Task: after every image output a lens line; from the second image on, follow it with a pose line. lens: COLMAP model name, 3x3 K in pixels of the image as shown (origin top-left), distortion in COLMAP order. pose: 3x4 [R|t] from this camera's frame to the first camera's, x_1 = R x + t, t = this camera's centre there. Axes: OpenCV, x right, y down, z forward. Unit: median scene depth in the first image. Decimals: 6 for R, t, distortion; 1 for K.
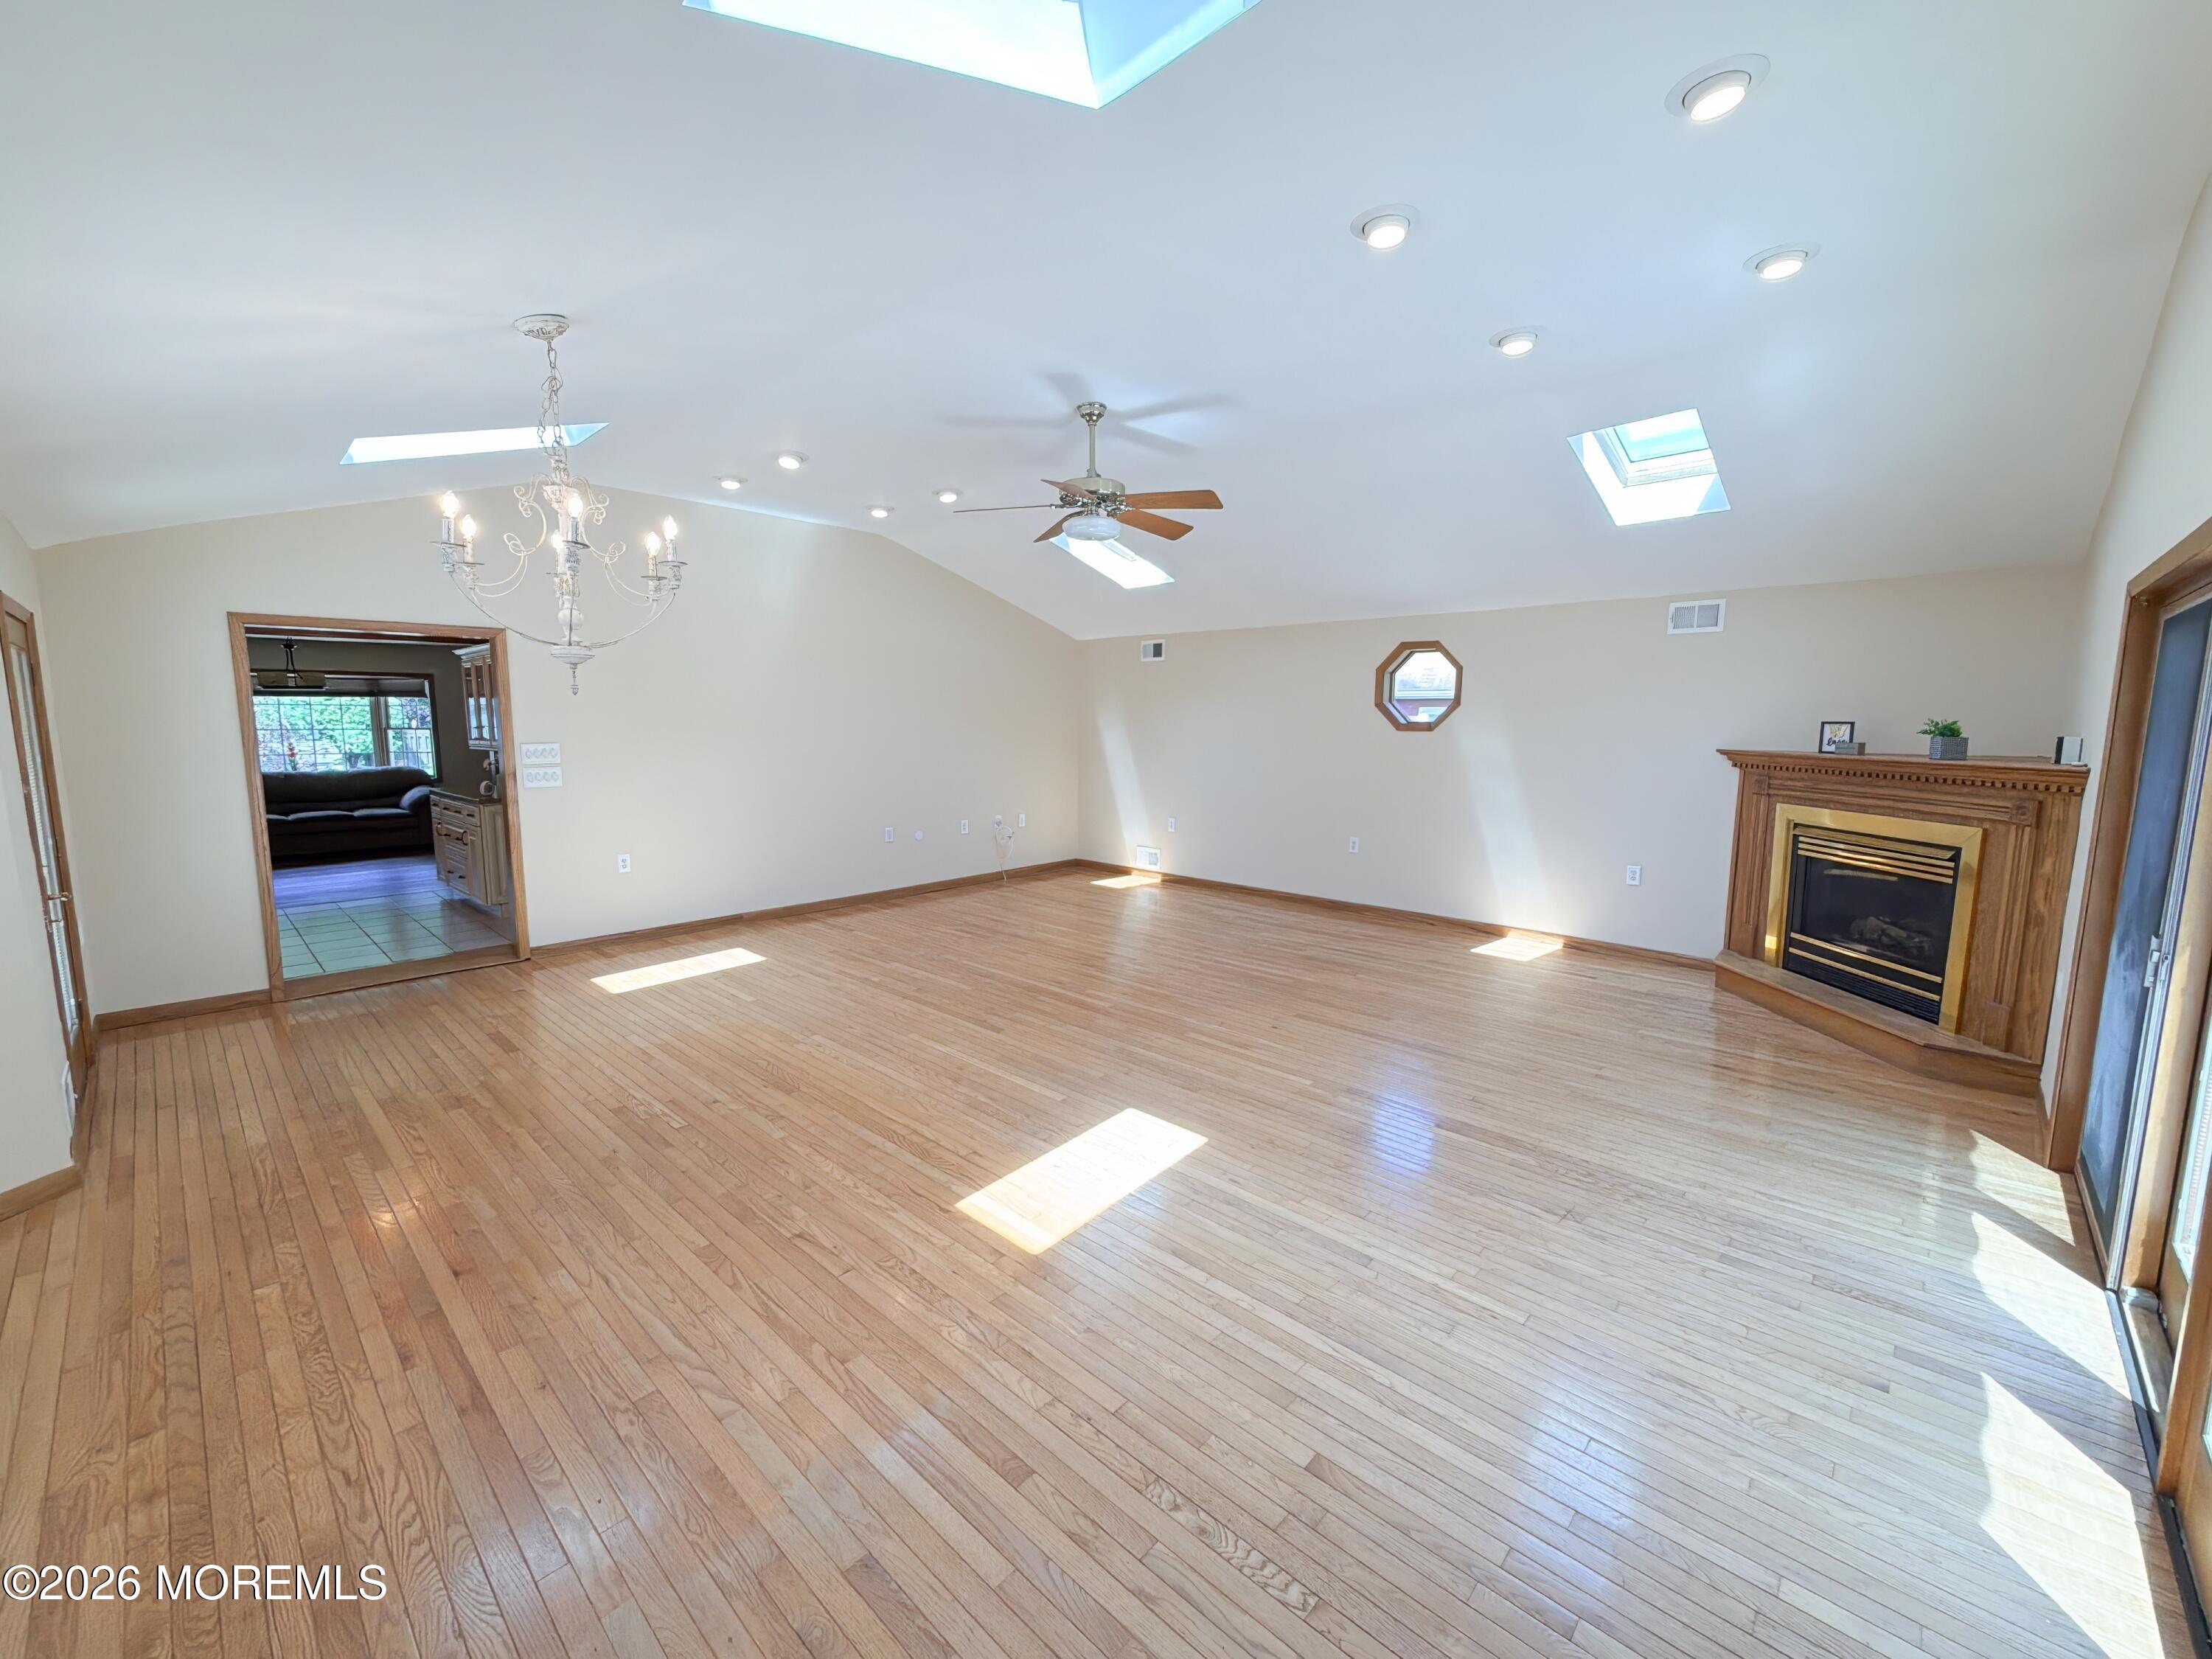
lens RADIAL K [[898.8, 0, 1098.1], [0, 898.8, 826.6], [0, 0, 1]] dist [-0.001157, -0.000346]
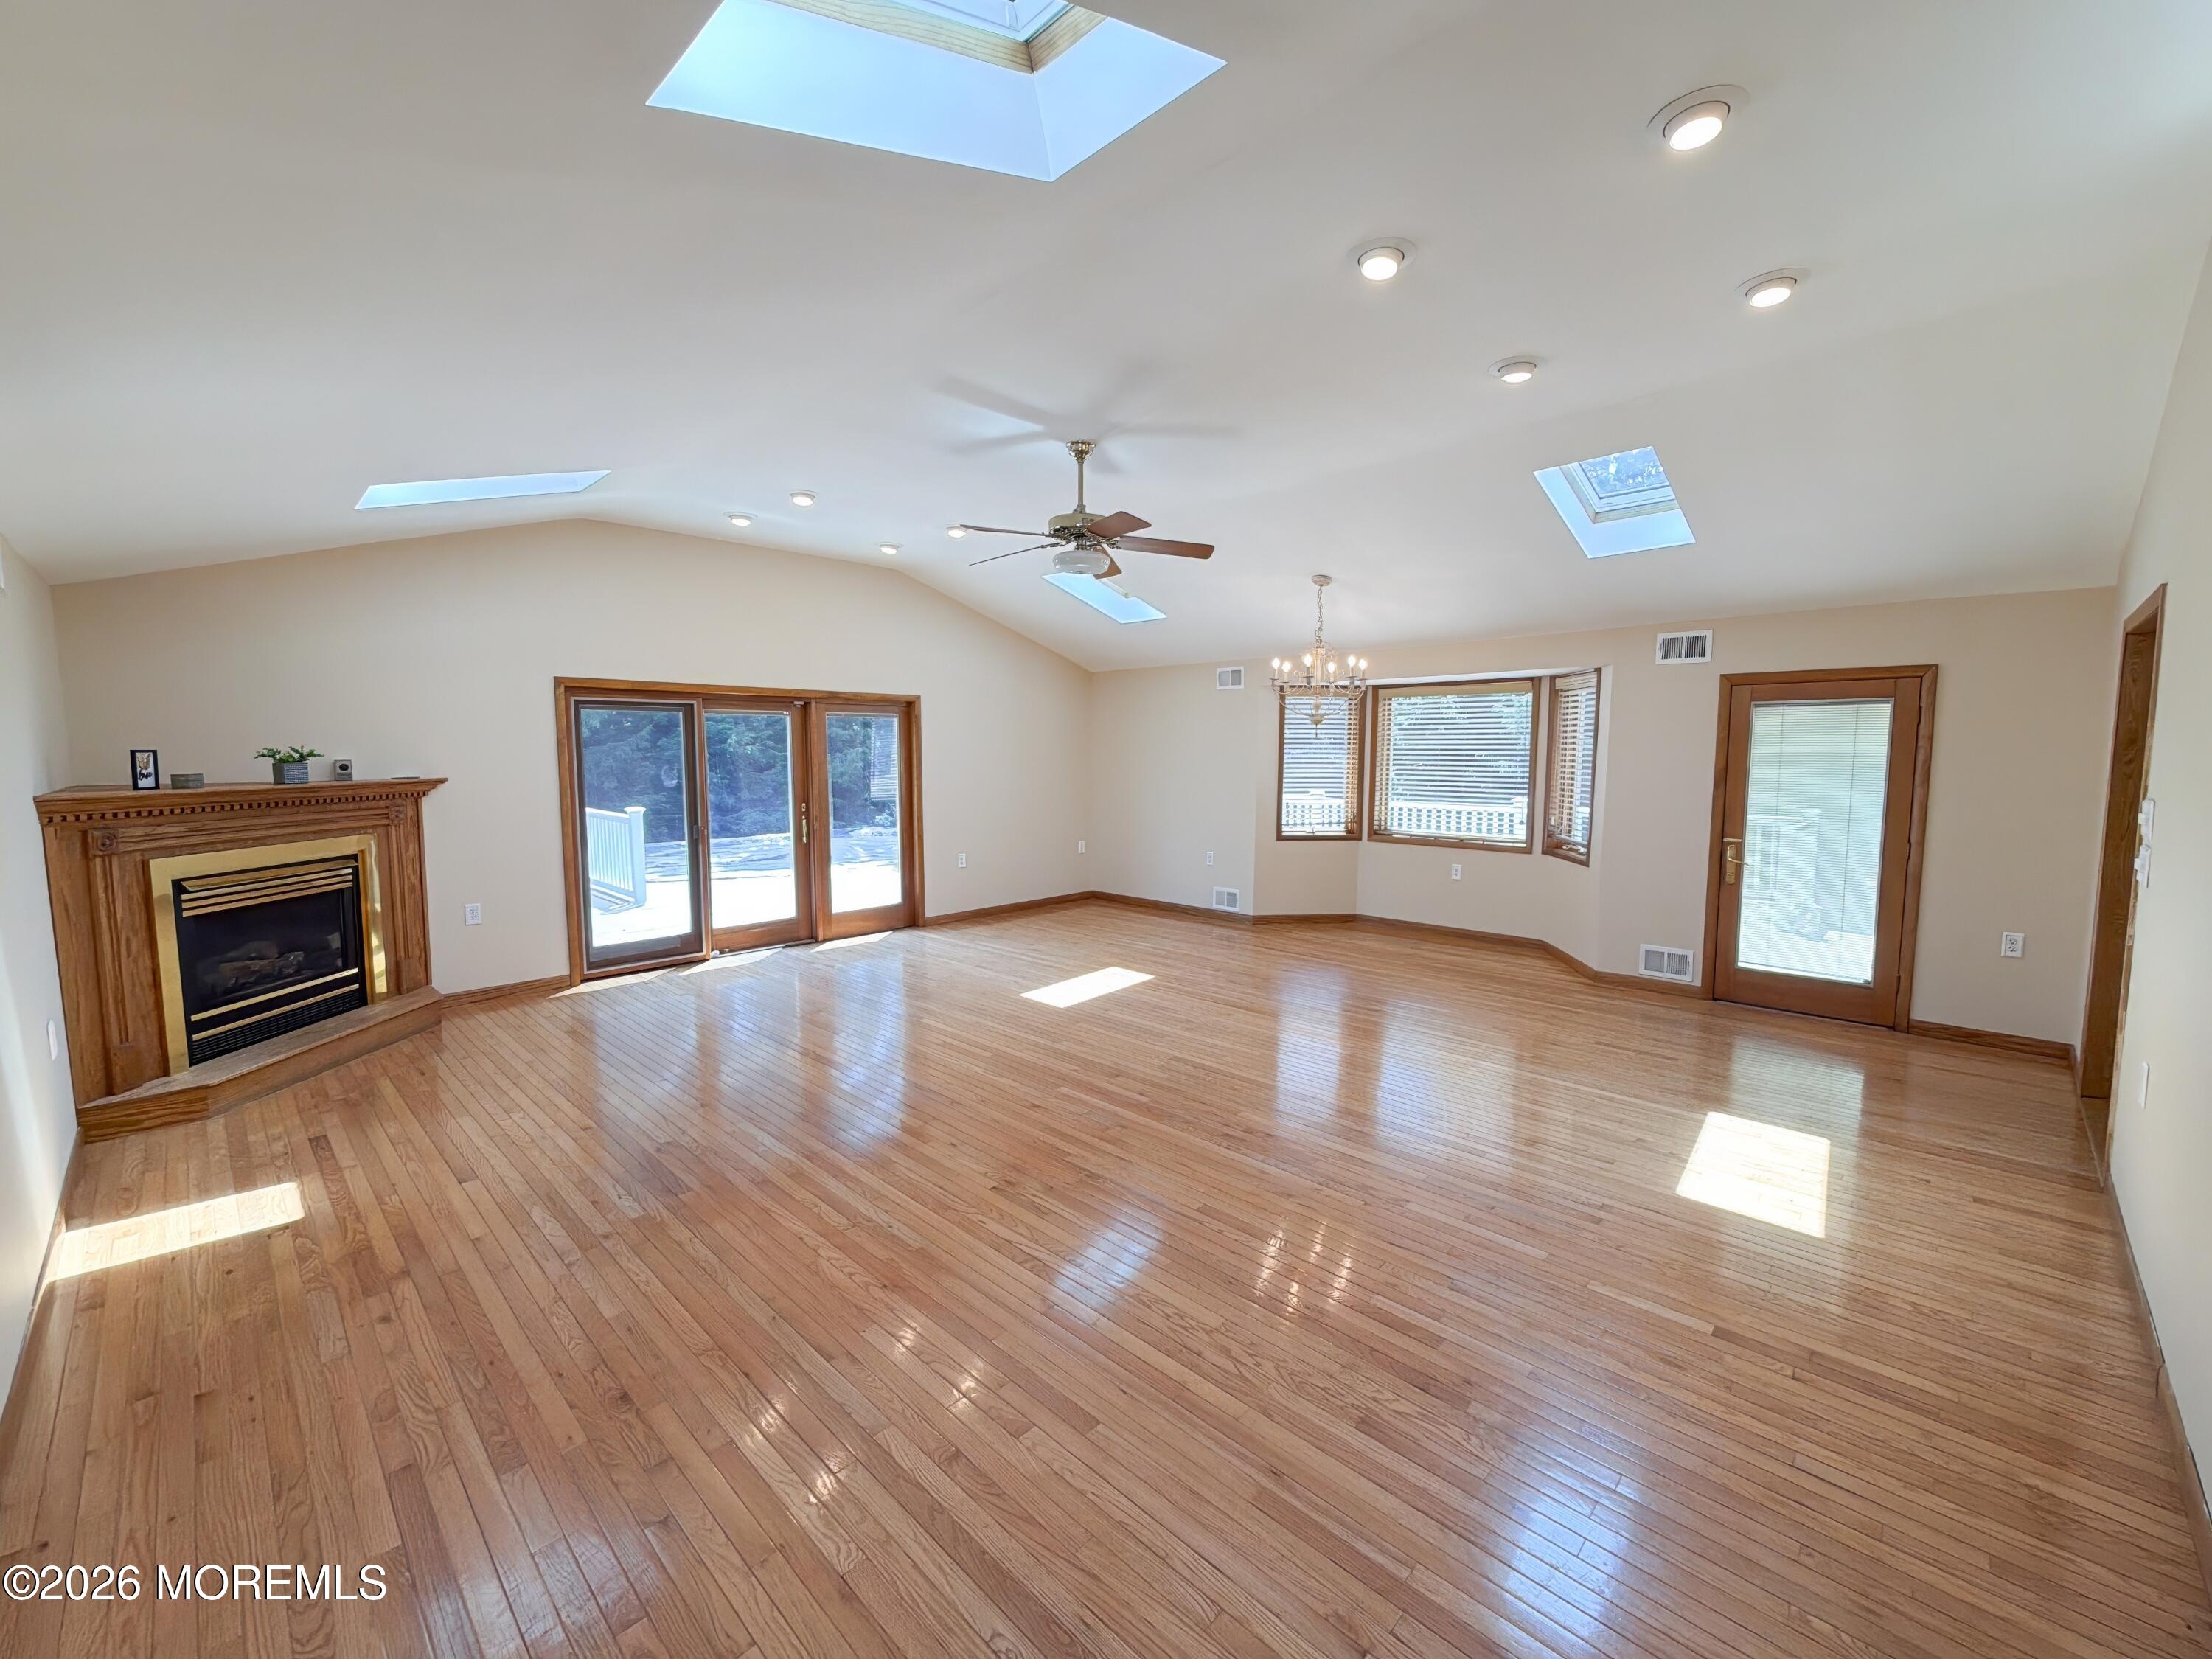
lens RADIAL K [[882.5, 0, 1112.0], [0, 882.5, 826.3], [0, 0, 1]] dist [-0.001330, 0.000545]
pose [[-0.999999, -0.001463, -0.000811, -0.038416], [-0.001600, 0.978237, 0.207483, -0.229730], [0.000489, 0.207484, -0.978238, 1.909013]]
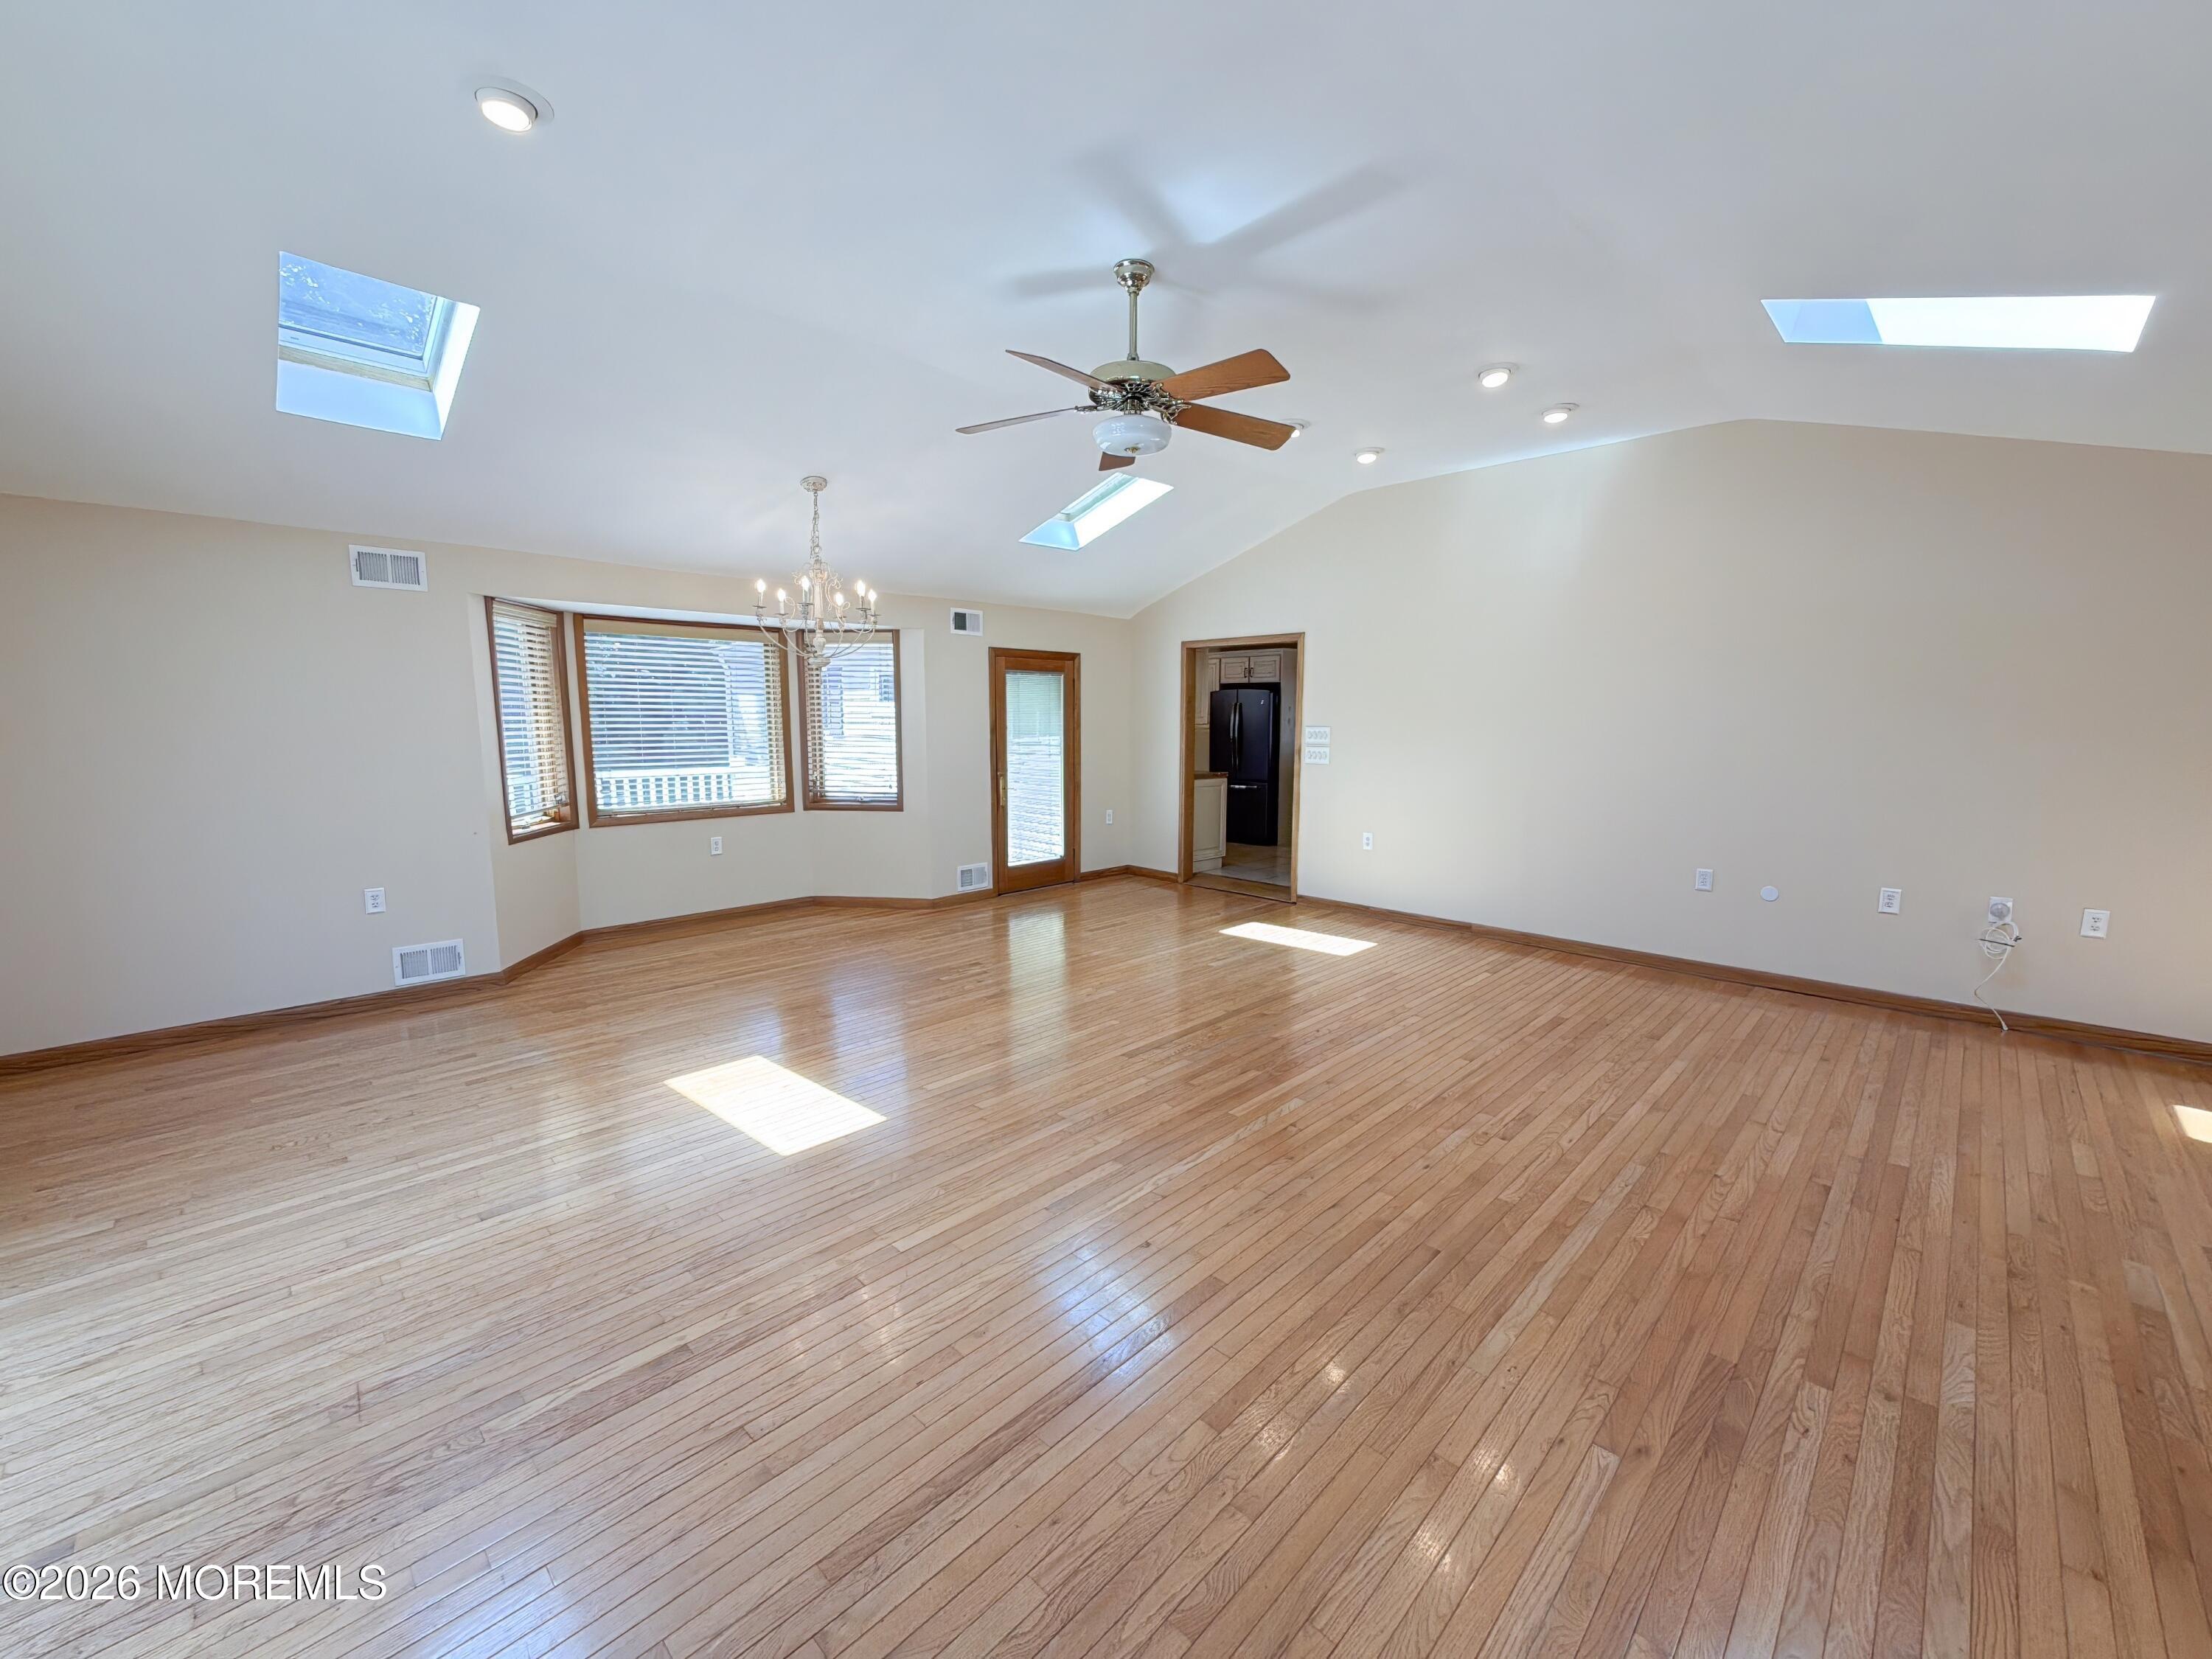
lens RADIAL K [[882.5, 0, 1112.0], [0, 882.5, 826.3], [0, 0, 1]] dist [-0.001330, 0.000545]
pose [[-0.016443, 0.123856, -0.992164, 0.709626], [-0.124974, 0.984262, 0.124941, -0.095818], [0.992024, 0.126049, -0.000706, 0.957149]]
